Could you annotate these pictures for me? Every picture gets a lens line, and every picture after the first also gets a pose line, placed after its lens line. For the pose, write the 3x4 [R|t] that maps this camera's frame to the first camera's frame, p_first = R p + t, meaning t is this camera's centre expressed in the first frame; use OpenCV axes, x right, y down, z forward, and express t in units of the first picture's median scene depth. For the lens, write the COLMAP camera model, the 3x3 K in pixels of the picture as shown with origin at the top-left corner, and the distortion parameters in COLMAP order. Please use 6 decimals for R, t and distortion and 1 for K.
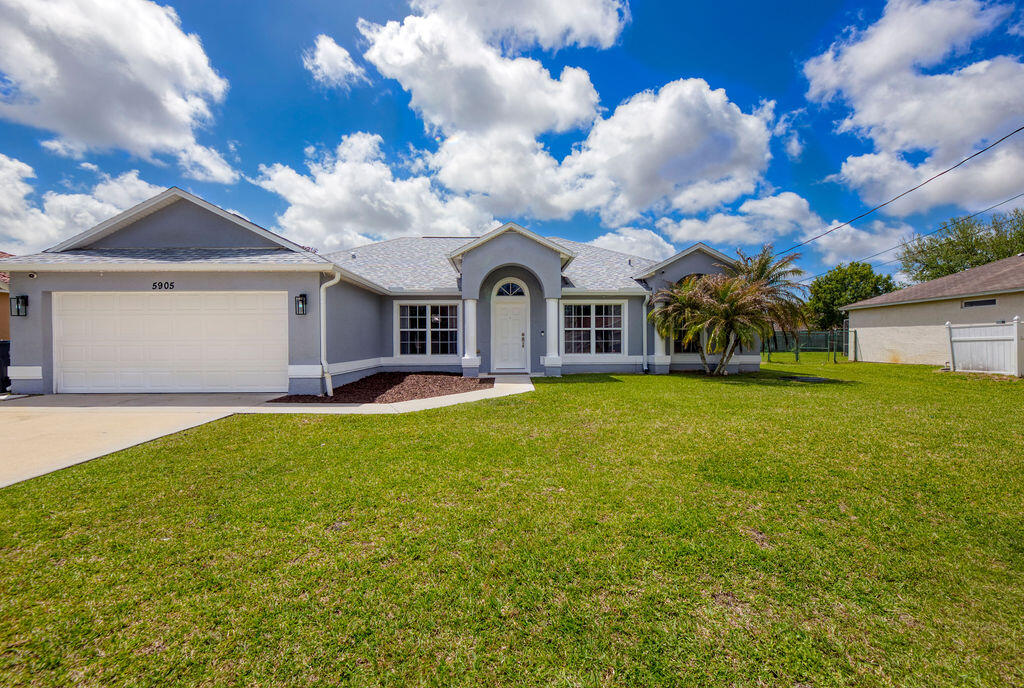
lens RADIAL K [[435.3, 0, 512.0], [0, 435.3, 344.0], [0, 0, 1]] dist [-0.010758, 0.000048]
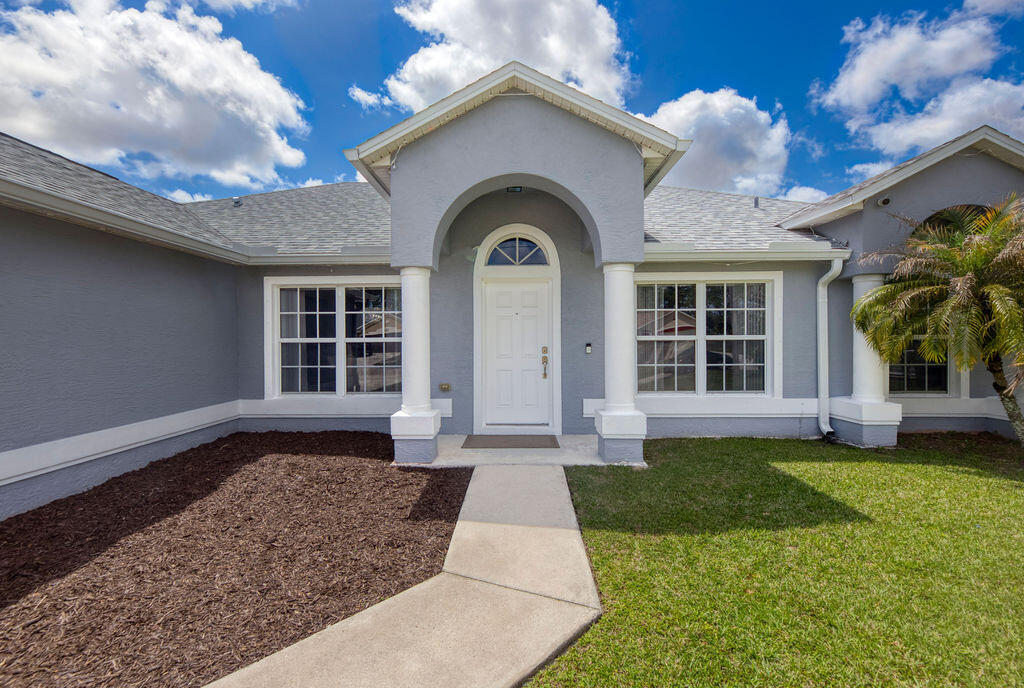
lens RADIAL K [[435.3, 0, 512.0], [0, 435.3, 344.0], [0, 0, 1]] dist [-0.010758, 0.000048]
pose [[0.998876, -0.000618, -0.047399, 0.015800], [0.001068, 0.999955, 0.009469, -0.040718], [0.047391, -0.009509, 0.998831, 0.680000]]
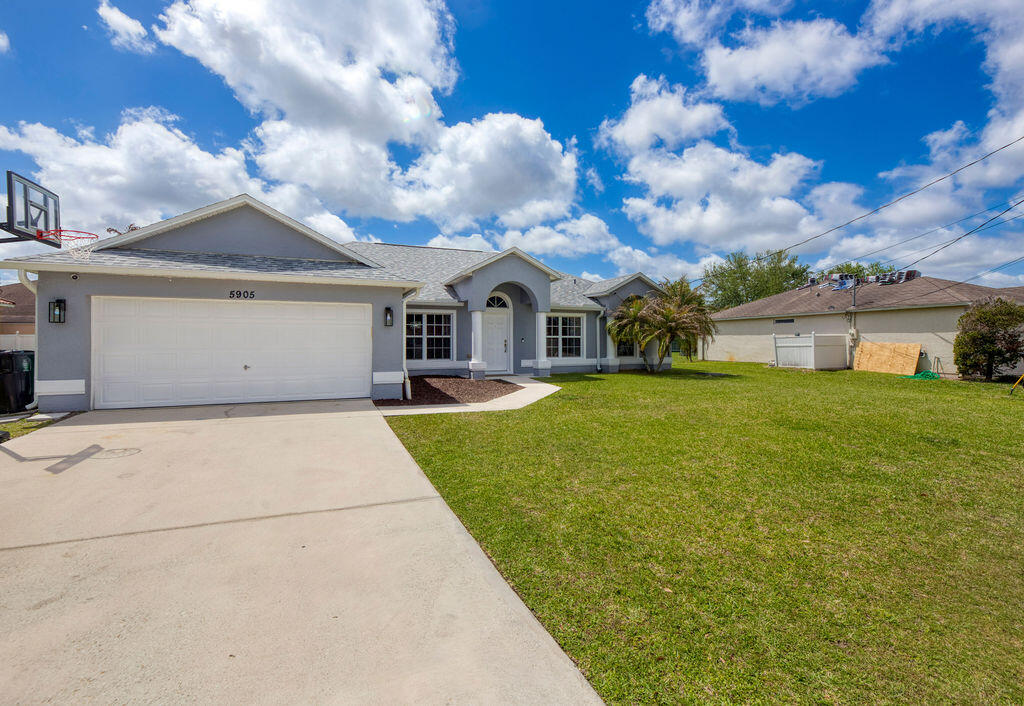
lens RADIAL K [[445.7, 0, 512.0], [0, 445.7, 353.0], [0, 0, 1]] dist [-0.000300, -0.000137]
pose [[0.934209, -0.005463, 0.356685, -0.478657], [-0.002160, 0.999778, 0.020968, -0.019161], [-0.356720, -0.020359, 0.933989, -0.141600]]
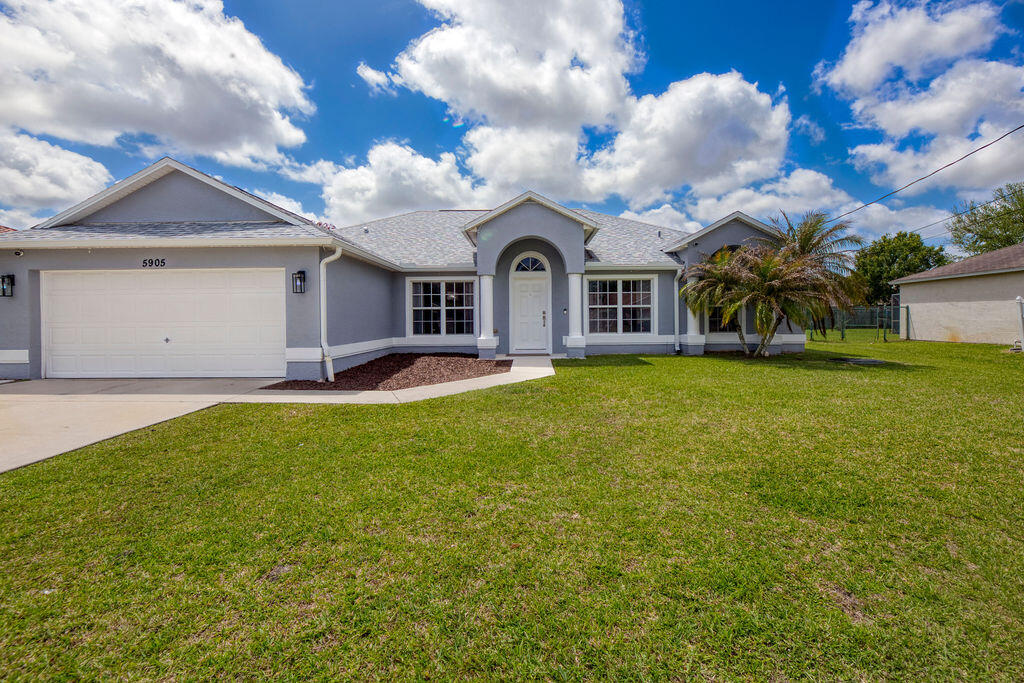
lens RADIAL K [[443.5, 0, 521.8], [0, 443.5, 320.2], [0, 0, 1]] dist [-0.009473, -0.000501]
pose [[0.999332, -0.003937, -0.036338, 0.015367], [0.003873, 0.999991, -0.001833, -0.005347], [0.036344, 0.001691, 0.999338, 0.065161]]
